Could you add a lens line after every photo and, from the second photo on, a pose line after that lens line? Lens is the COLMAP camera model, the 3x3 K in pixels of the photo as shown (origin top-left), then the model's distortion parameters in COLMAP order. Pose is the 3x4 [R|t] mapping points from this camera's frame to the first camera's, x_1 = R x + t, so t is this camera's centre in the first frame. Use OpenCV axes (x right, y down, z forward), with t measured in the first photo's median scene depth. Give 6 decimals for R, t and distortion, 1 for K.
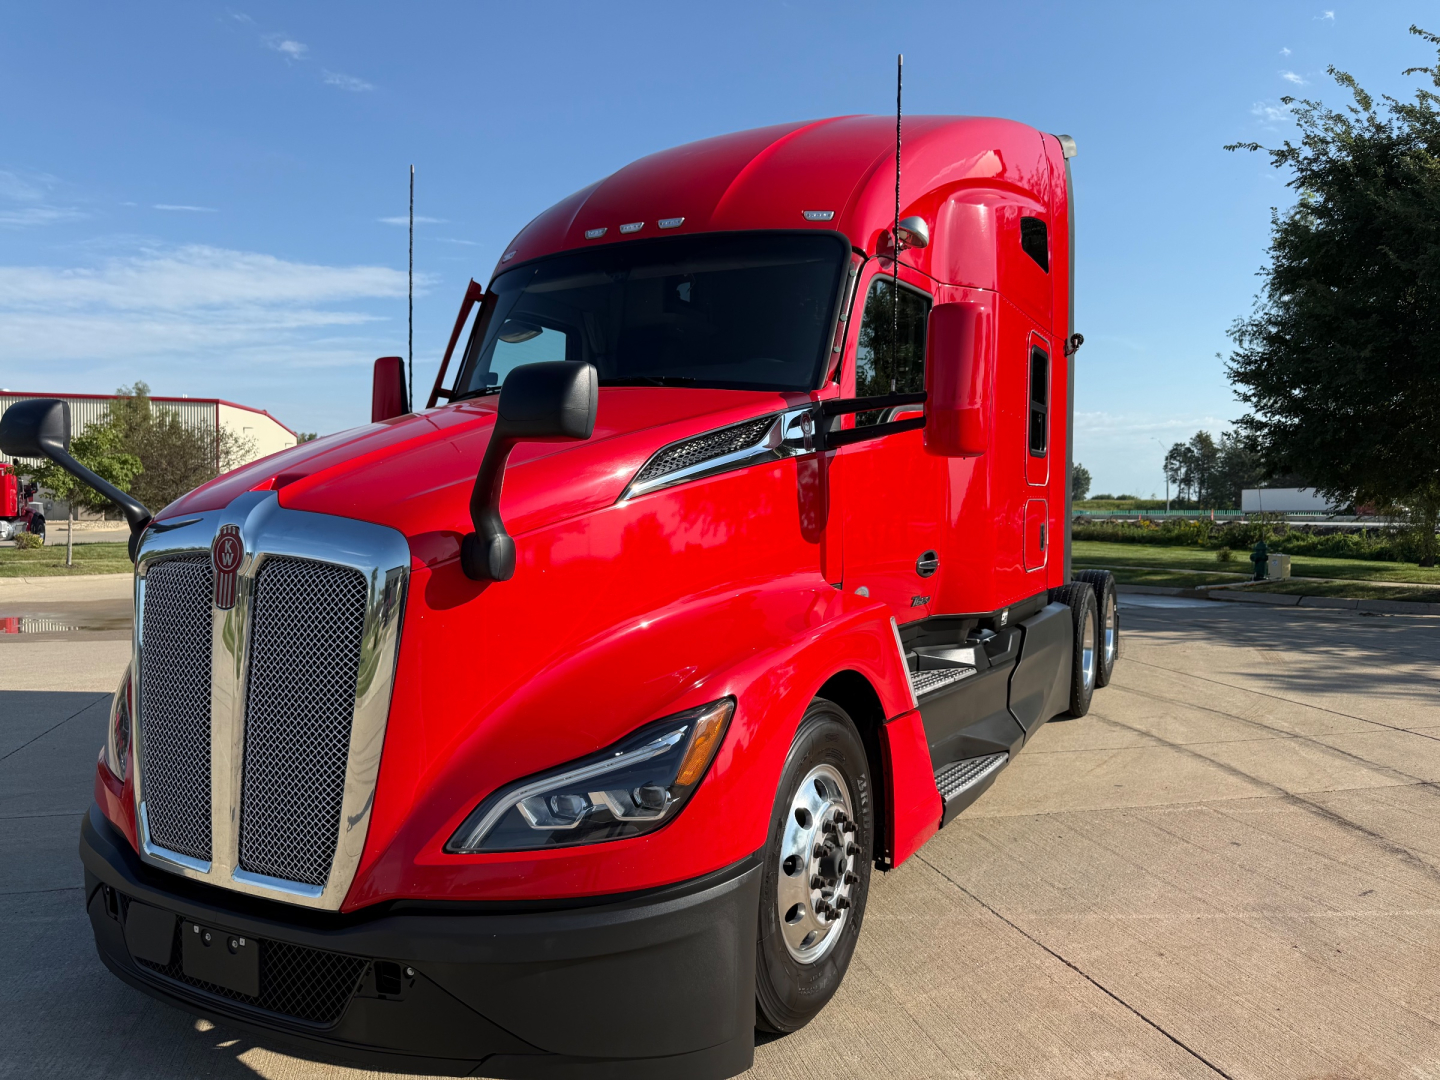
lens RADIAL K [[1036.8, 0, 723.8], [0, 1036.8, 550.2], [0, 0, 1]] dist [-0.001809, -0.007848]
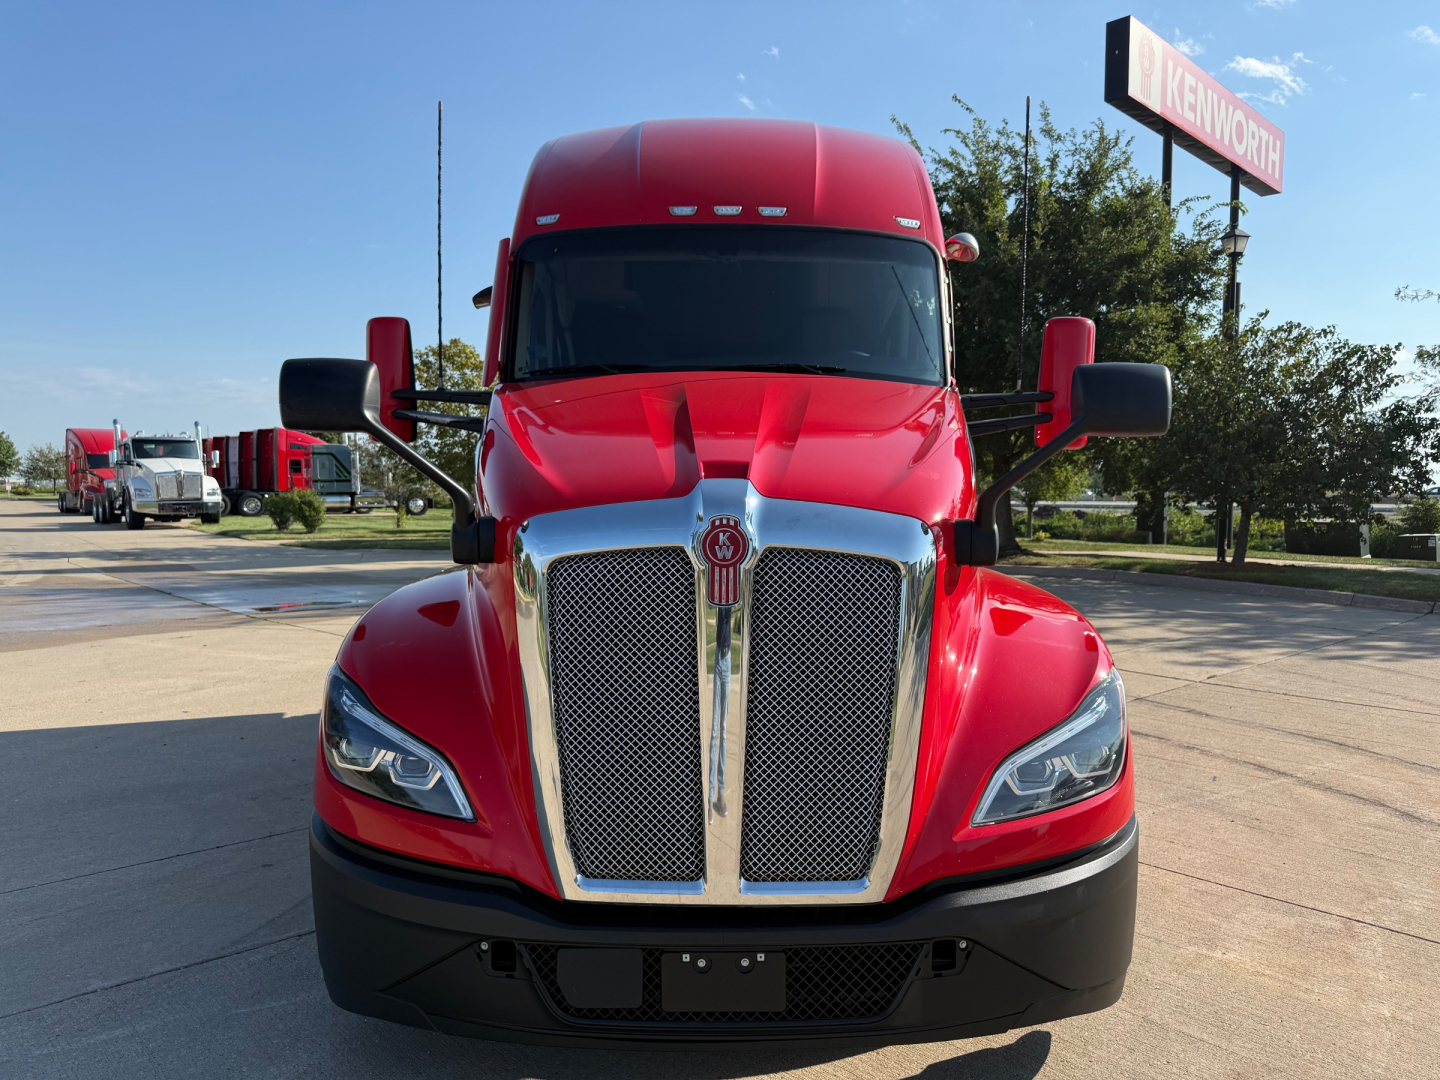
lens RADIAL K [[1036.8, 0, 723.8], [0, 1036.8, 550.2], [0, 0, 1]] dist [-0.001809, -0.007848]
pose [[0.887760, -0.028169, 0.459445, -0.900698], [0.017577, 0.999472, 0.027316, -0.018564], [-0.459972, -0.016174, 0.887786, 0.179158]]
